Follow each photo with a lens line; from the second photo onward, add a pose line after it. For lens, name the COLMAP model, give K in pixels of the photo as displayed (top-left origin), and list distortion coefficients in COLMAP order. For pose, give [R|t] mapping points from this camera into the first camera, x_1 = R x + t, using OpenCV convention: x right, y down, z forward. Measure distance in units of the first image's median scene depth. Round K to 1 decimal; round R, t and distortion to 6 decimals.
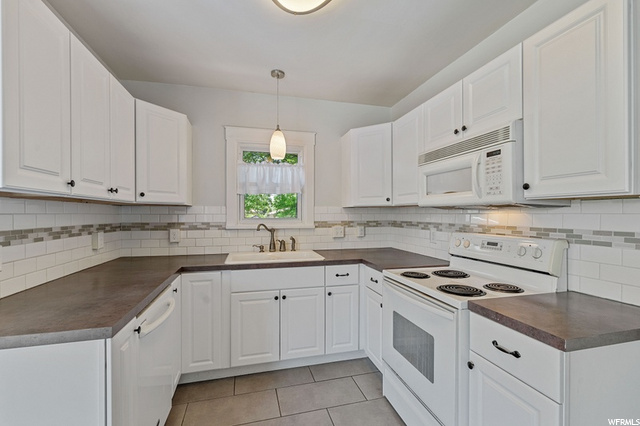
lens RADIAL K [[277.2, 0, 318.5], [0, 277.2, 214.6], [0, 0, 1]] dist [-0.001324, -0.000307]
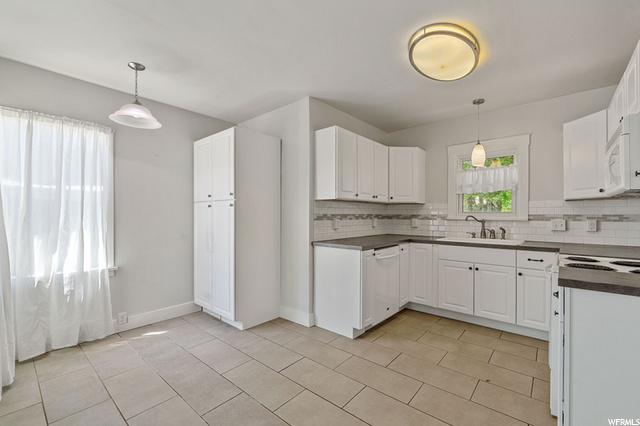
lens RADIAL K [[277.2, 0, 319.3], [0, 277.2, 213.7], [0, 0, 1]] dist [-0.001324, -0.000307]
pose [[0.562220, -0.001663, -0.826986, 0.476619], [-0.004808, 0.999975, -0.005280, 0.034030], [0.826974, 0.006945, 0.562197, -0.335764]]
